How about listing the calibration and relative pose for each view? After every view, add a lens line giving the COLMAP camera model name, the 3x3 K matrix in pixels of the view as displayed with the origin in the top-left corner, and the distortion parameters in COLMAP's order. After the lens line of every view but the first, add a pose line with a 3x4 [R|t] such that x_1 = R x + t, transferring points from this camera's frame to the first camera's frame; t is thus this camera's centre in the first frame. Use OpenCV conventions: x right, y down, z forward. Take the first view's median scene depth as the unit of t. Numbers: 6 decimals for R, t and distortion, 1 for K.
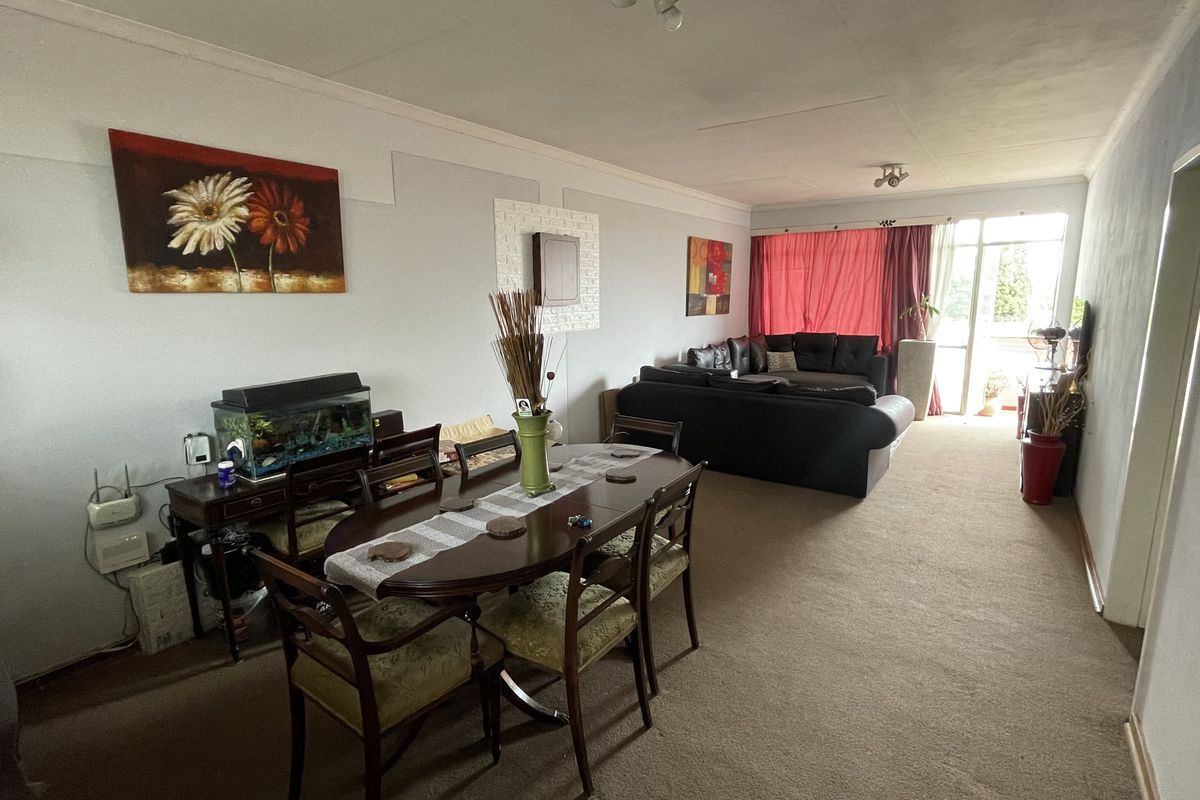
lens RADIAL K [[584.1, 0, 600.0], [0, 584.1, 400.0], [0, 0, 1]] dist [-0.002527, 0.000028]
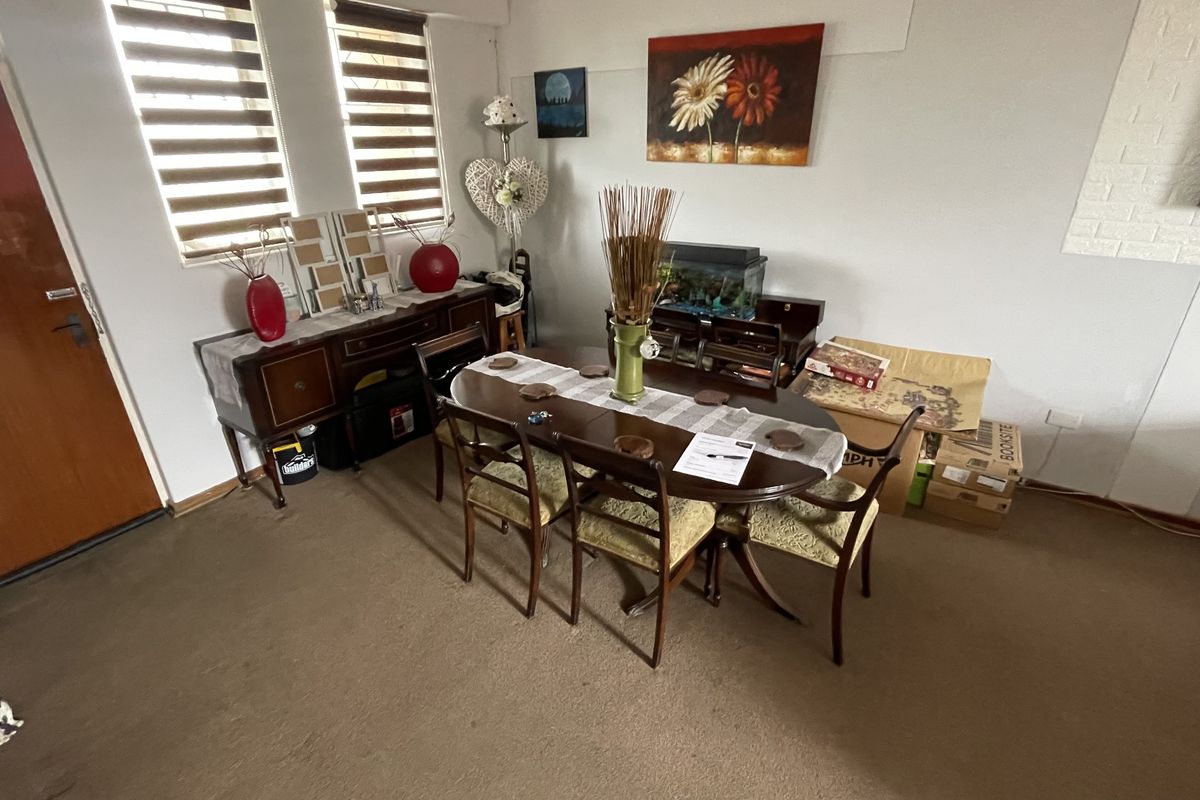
lens RADIAL K [[584.1, 0, 600.0], [0, 584.1, 400.0], [0, 0, 1]] dist [-0.002527, 0.000028]
pose [[0.023151, 0.429037, -0.902990, 0.665225], [-0.174427, 0.891112, 0.418921, -0.208672], [0.984398, 0.147808, 0.095465, 0.716869]]
